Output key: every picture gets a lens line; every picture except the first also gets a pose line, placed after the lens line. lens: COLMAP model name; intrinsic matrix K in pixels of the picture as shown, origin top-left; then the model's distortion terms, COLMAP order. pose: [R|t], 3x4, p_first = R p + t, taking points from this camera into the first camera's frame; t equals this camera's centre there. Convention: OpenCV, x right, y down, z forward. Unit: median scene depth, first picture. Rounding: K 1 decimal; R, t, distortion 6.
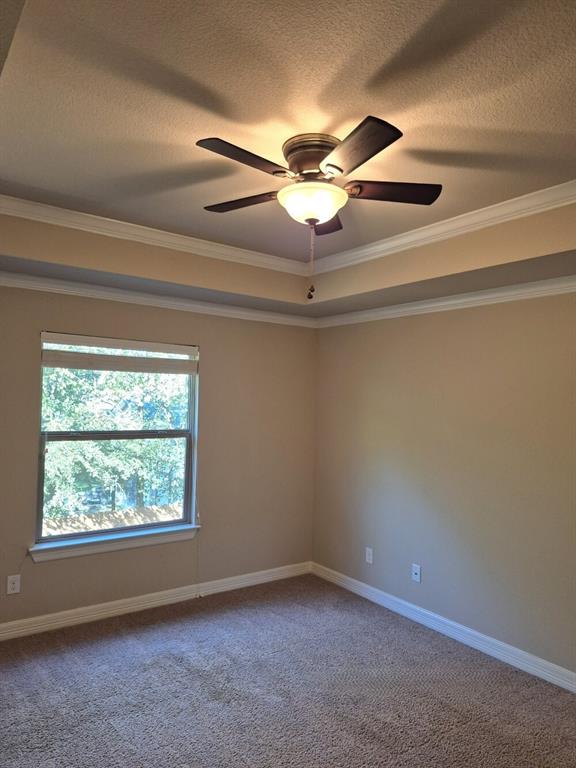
lens RADIAL K [[531.4, 0, 288.0], [0, 531.4, 384.0], [0, 0, 1]] dist [0.114749, -0.147008]
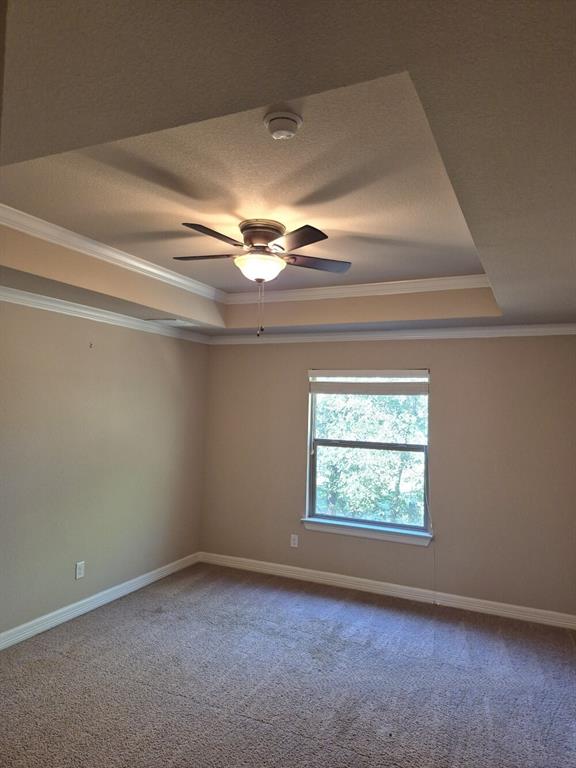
lens RADIAL K [[531.4, 0, 288.0], [0, 531.4, 384.0], [0, 0, 1]] dist [0.114749, -0.147008]
pose [[0.479970, -0.055065, -0.875555, 0.767222], [0.006962, 0.998236, -0.058964, 0.026806], [0.877257, 0.022206, 0.479507, 0.266323]]
